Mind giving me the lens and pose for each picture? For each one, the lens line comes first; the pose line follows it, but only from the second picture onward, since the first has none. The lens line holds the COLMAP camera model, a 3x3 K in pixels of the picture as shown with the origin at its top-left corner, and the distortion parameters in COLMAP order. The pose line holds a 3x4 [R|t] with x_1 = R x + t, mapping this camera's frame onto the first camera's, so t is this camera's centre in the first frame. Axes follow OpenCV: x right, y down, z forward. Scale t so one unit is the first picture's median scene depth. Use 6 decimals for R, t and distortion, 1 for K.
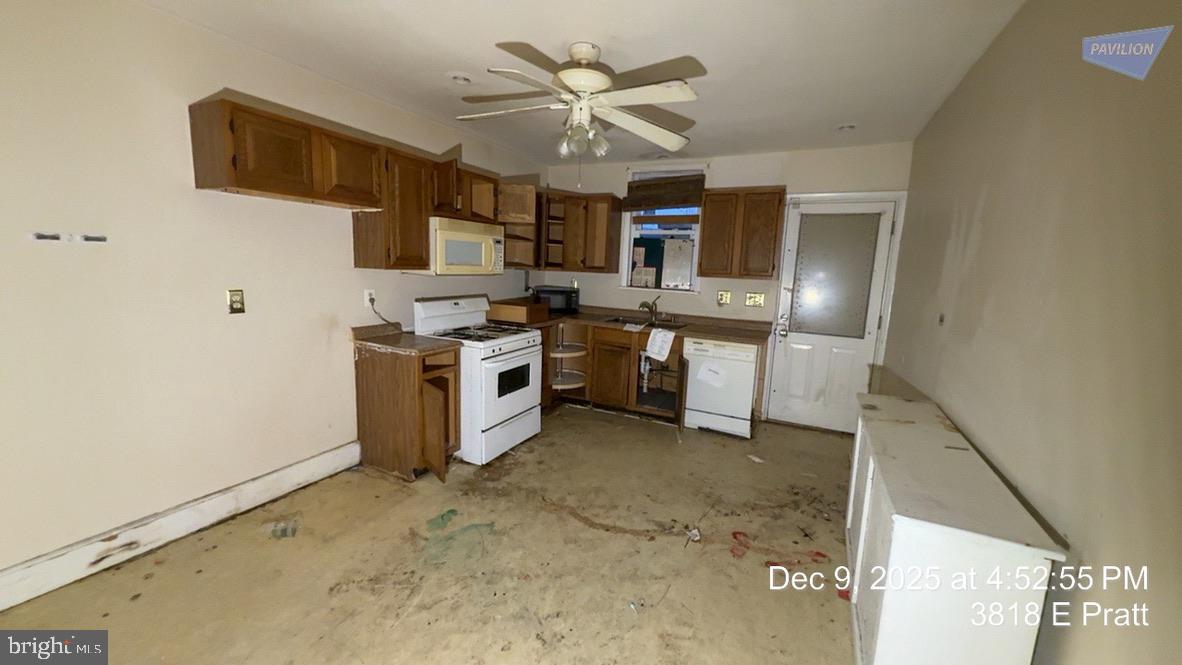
lens RADIAL K [[450.5, 0, 590.2], [0, 450.5, 332.7], [0, 0, 1]] dist [0.001920, 0.000112]
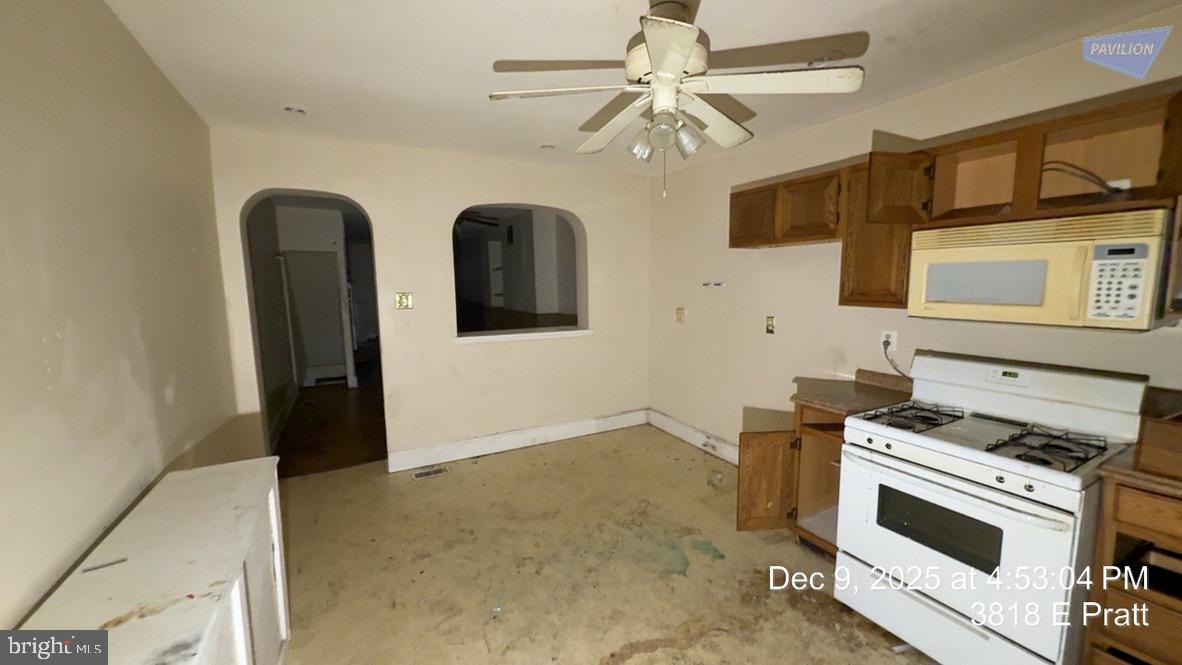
lens RADIAL K [[450.5, 0, 594.8], [0, 450.5, 331.0], [0, 0, 1]] dist [0.001920, 0.000112]
pose [[-0.566108, 0.058113, -0.822280, 0.601264], [-0.140156, 0.976203, 0.165483, -0.187650], [0.812329, 0.208929, -0.544491, 1.211565]]
